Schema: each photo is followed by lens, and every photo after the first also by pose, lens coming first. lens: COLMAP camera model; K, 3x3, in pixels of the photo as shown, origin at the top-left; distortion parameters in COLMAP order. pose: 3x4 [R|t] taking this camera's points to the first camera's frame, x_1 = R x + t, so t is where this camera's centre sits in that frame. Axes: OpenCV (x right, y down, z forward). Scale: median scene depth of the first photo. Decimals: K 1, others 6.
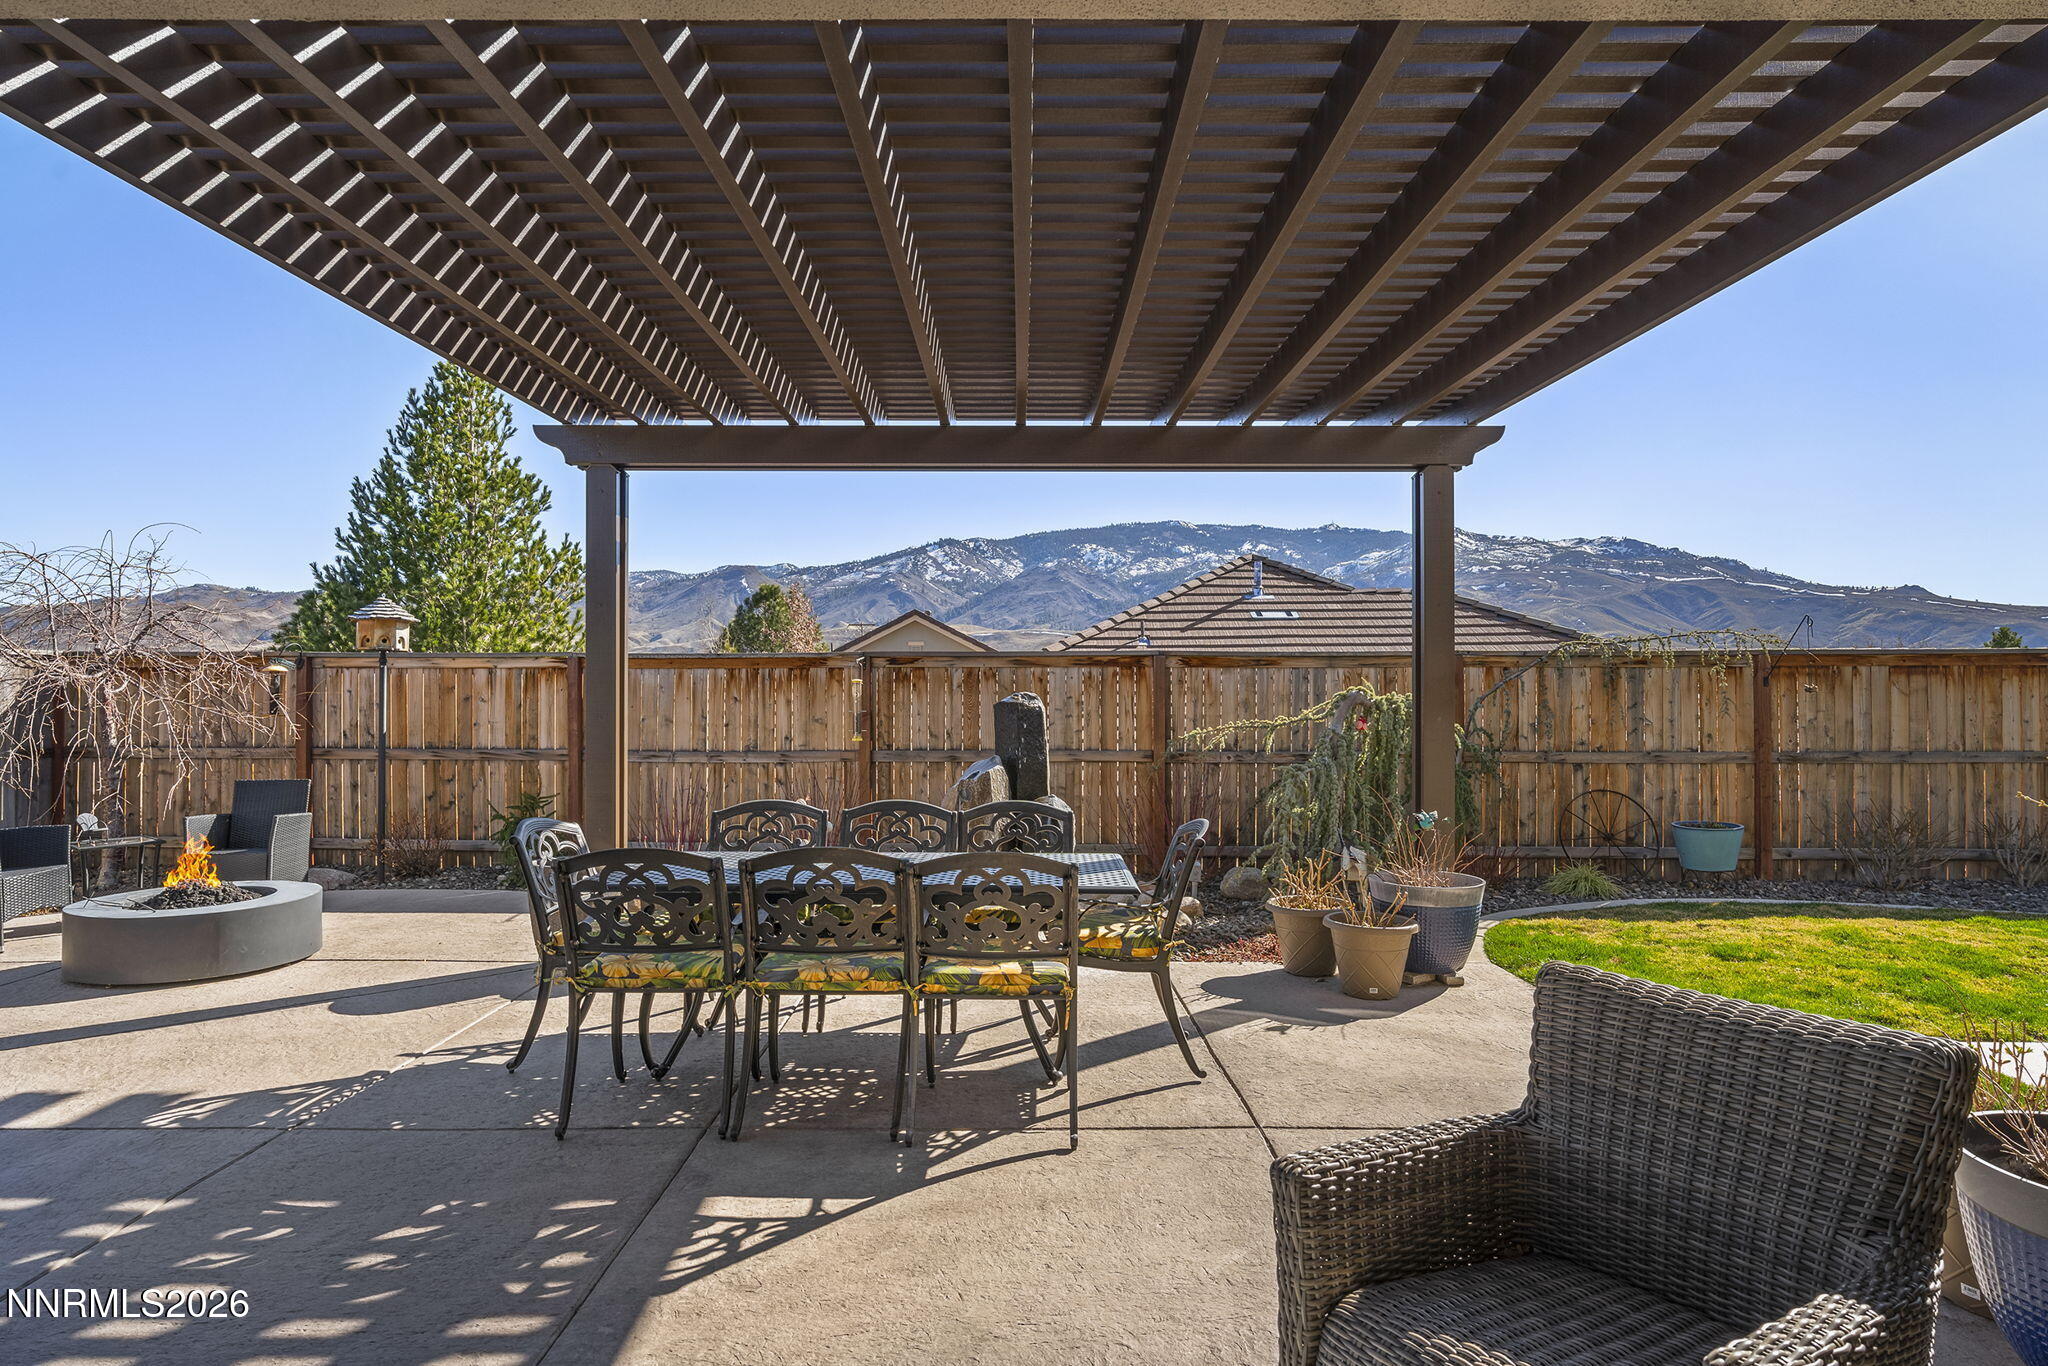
lens RADIAL K [[1141.8, 0, 1013.5], [0, 1141.8, 678.2], [0, 0, 1]] dist [-0.017285, 0.013424]
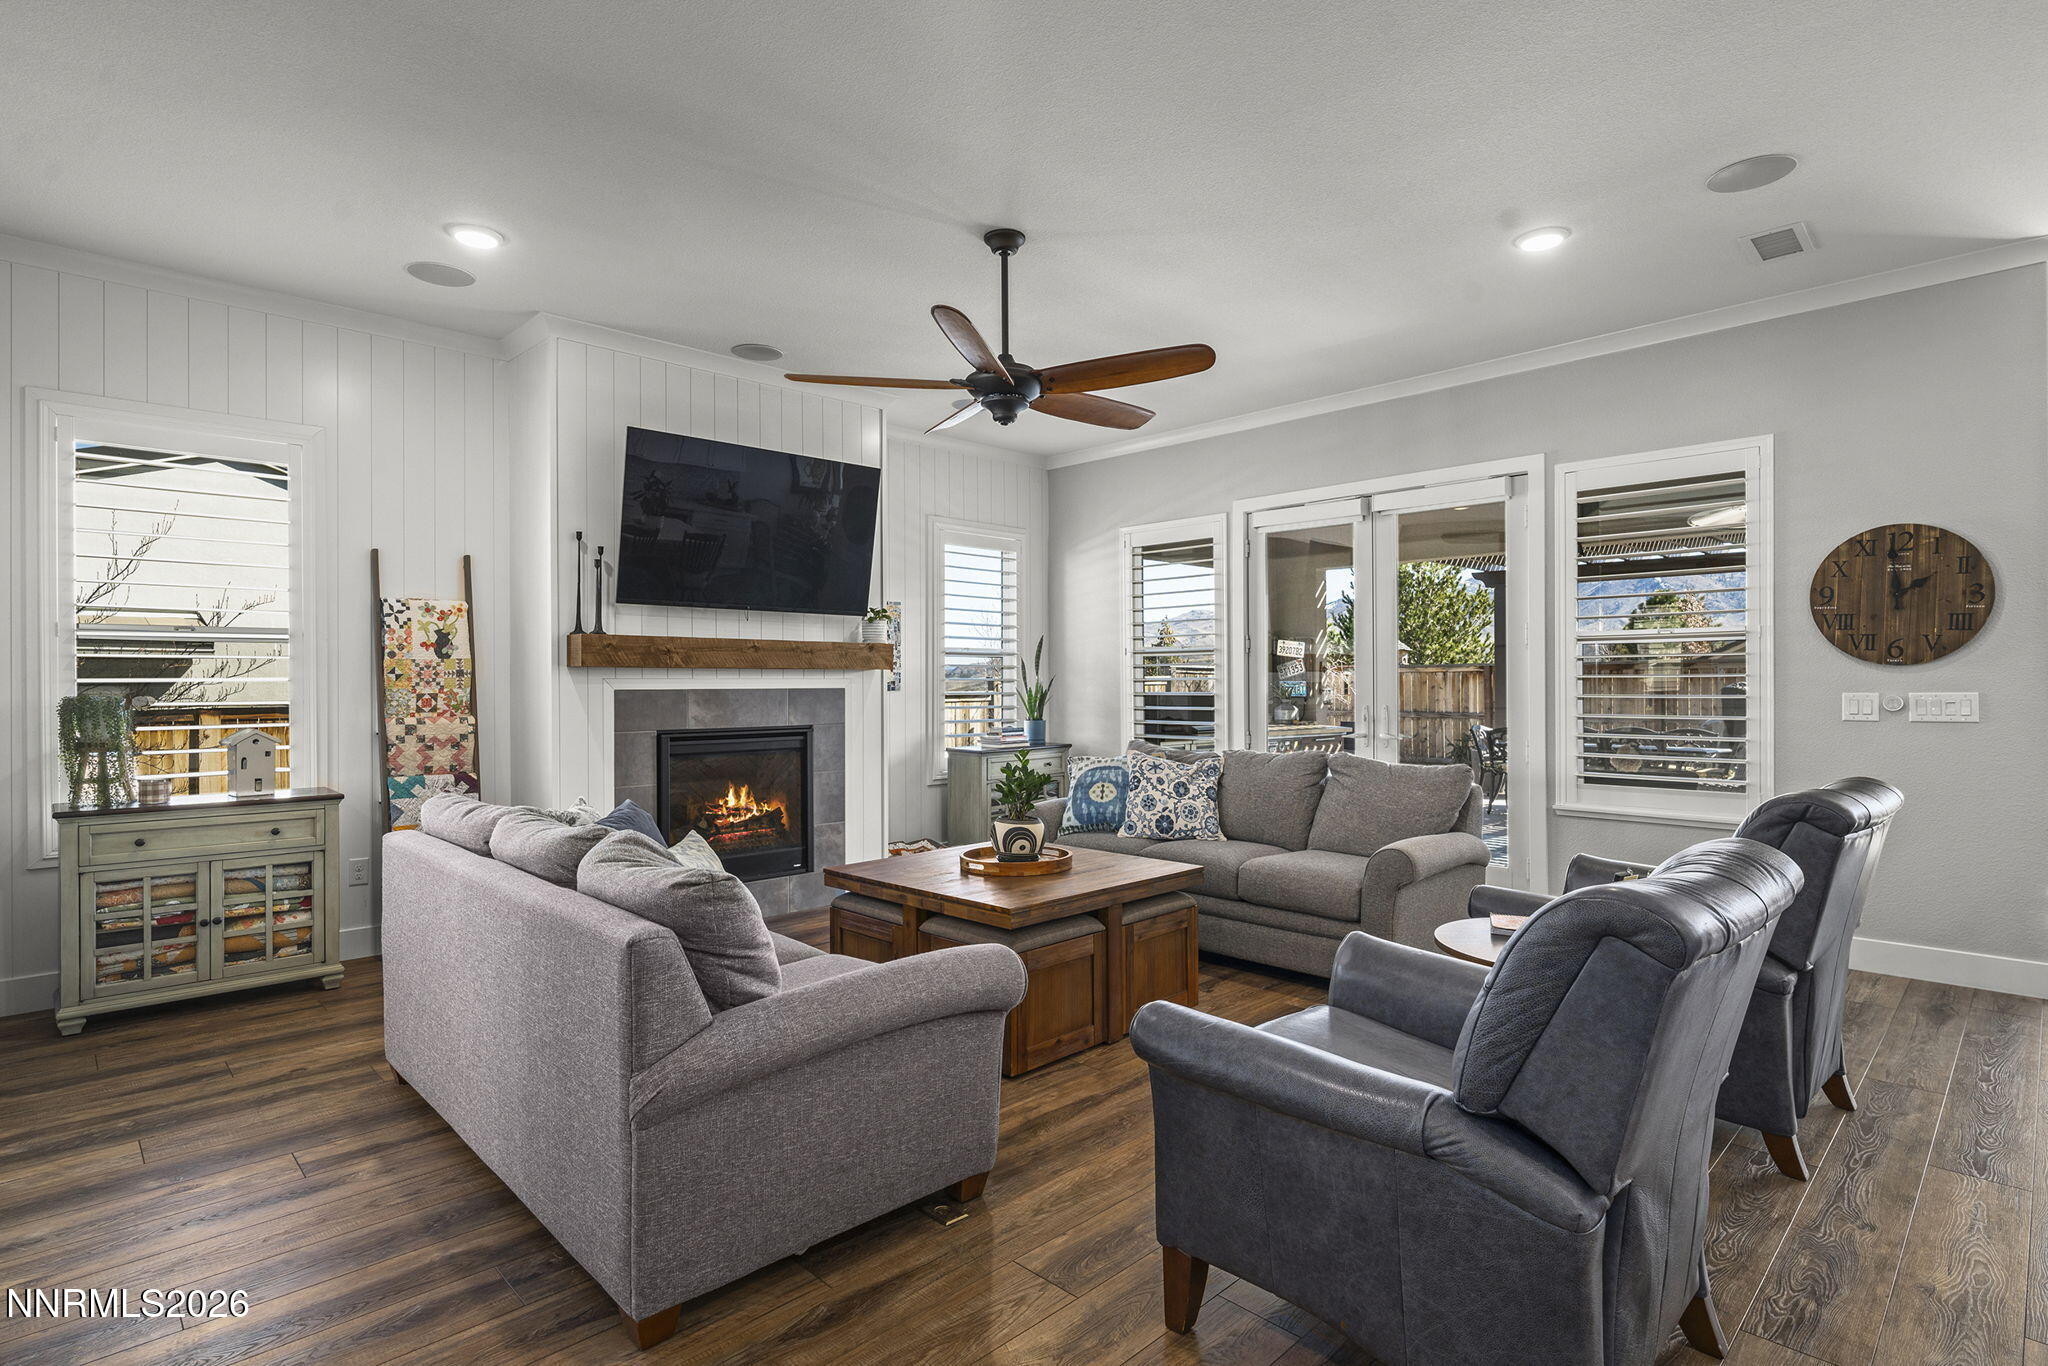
lens RADIAL K [[1052.0, 0, 1037.1], [0, 1052.0, 688.4], [0, 0, 1]] dist [0.001044, -0.000205]
pose [[0.721050, 0.000624, -0.692883, 0.313447], [0.006742, 0.999946, 0.007917, 0.000500], [0.692851, -0.010379, 0.721006, -0.851891]]
